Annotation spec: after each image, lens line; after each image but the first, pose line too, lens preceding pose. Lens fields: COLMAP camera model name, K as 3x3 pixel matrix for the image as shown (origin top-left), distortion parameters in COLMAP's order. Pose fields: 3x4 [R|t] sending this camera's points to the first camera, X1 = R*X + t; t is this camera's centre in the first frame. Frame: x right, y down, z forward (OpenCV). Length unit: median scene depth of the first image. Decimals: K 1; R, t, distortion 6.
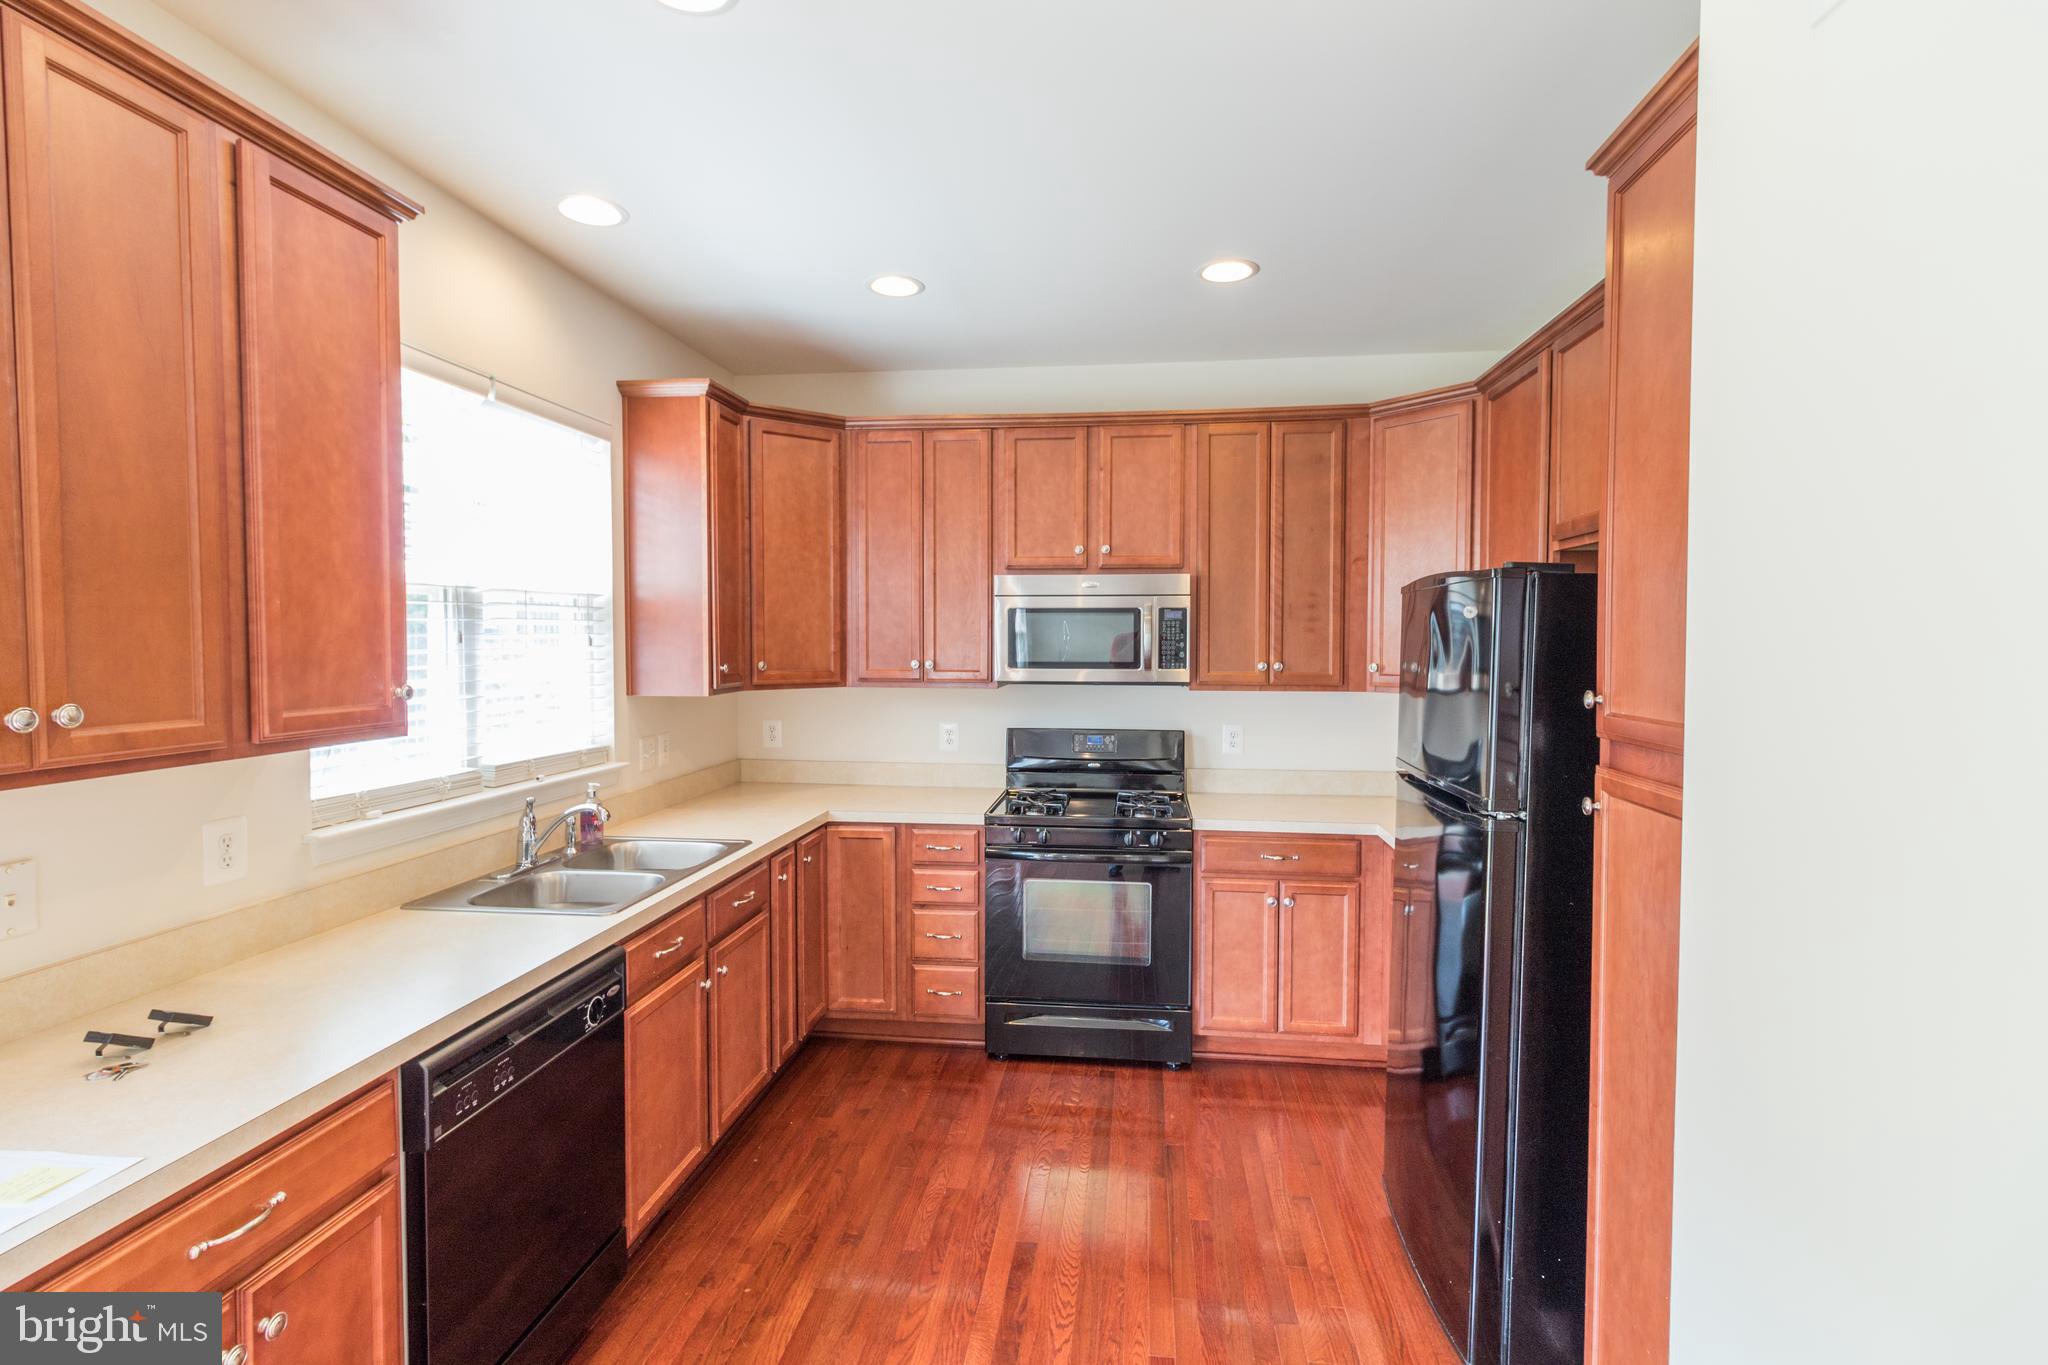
lens RADIAL K [[942.6, 0, 1033.6], [0, 942.6, 673.1], [0, 0, 1]] dist [0.014880, 0.000050]
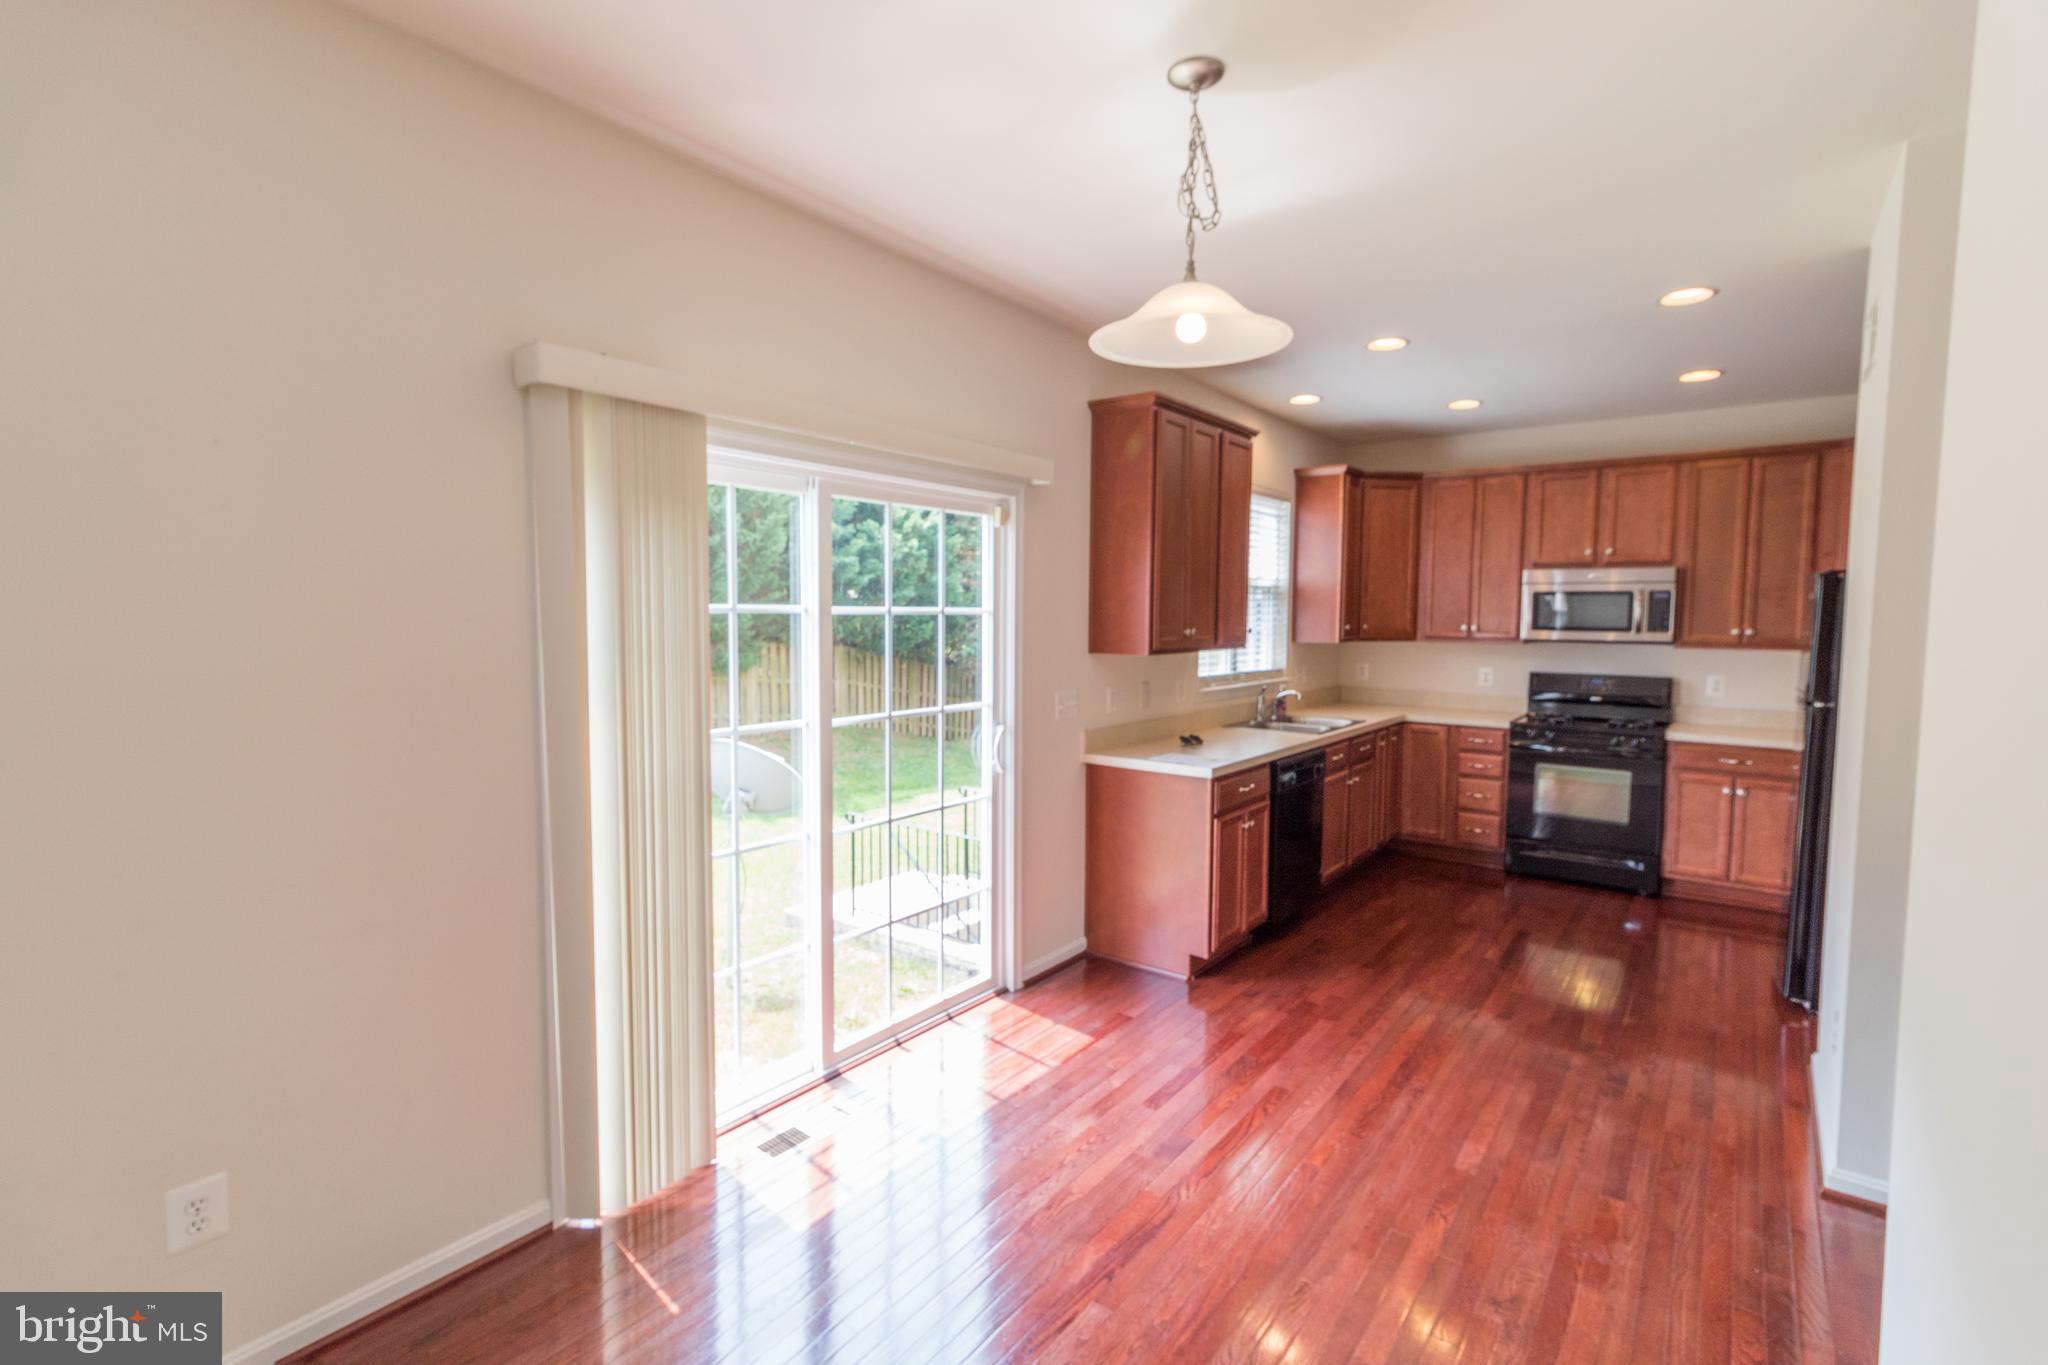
lens RADIAL K [[942.6, 0, 1033.6], [0, 942.6, 673.1], [0, 0, 1]] dist [0.014880, 0.000050]
pose [[0.863190, 0.037716, -0.503469, 0.053544], [-0.024849, 0.999171, 0.032248, 0.035137], [0.504267, -0.015325, 0.863412, -0.762083]]
